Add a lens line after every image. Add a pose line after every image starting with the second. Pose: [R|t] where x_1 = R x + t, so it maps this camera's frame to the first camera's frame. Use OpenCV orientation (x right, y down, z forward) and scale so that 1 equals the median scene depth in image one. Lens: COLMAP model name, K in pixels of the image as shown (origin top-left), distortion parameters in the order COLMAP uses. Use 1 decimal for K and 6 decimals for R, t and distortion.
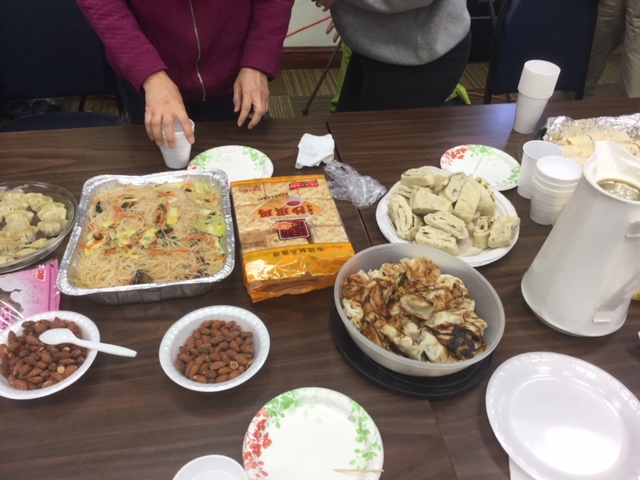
lens RADIAL K [[557.3, 0, 320.0], [0, 557.3, 240.0], [0, 0, 1]] dist [0.090075, -0.186523]
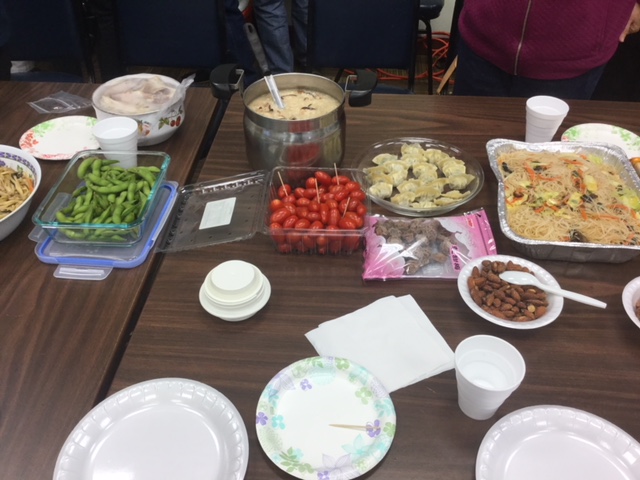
lens RADIAL K [[557.3, 0, 320.0], [0, 557.3, 240.0], [0, 0, 1]] dist [0.090075, -0.186523]
pose [[0.963200, 0.140659, -0.229042, -0.512861], [-0.137724, 0.990051, 0.028834, 0.103075], [0.230819, 0.003772, 0.972989, -0.120889]]
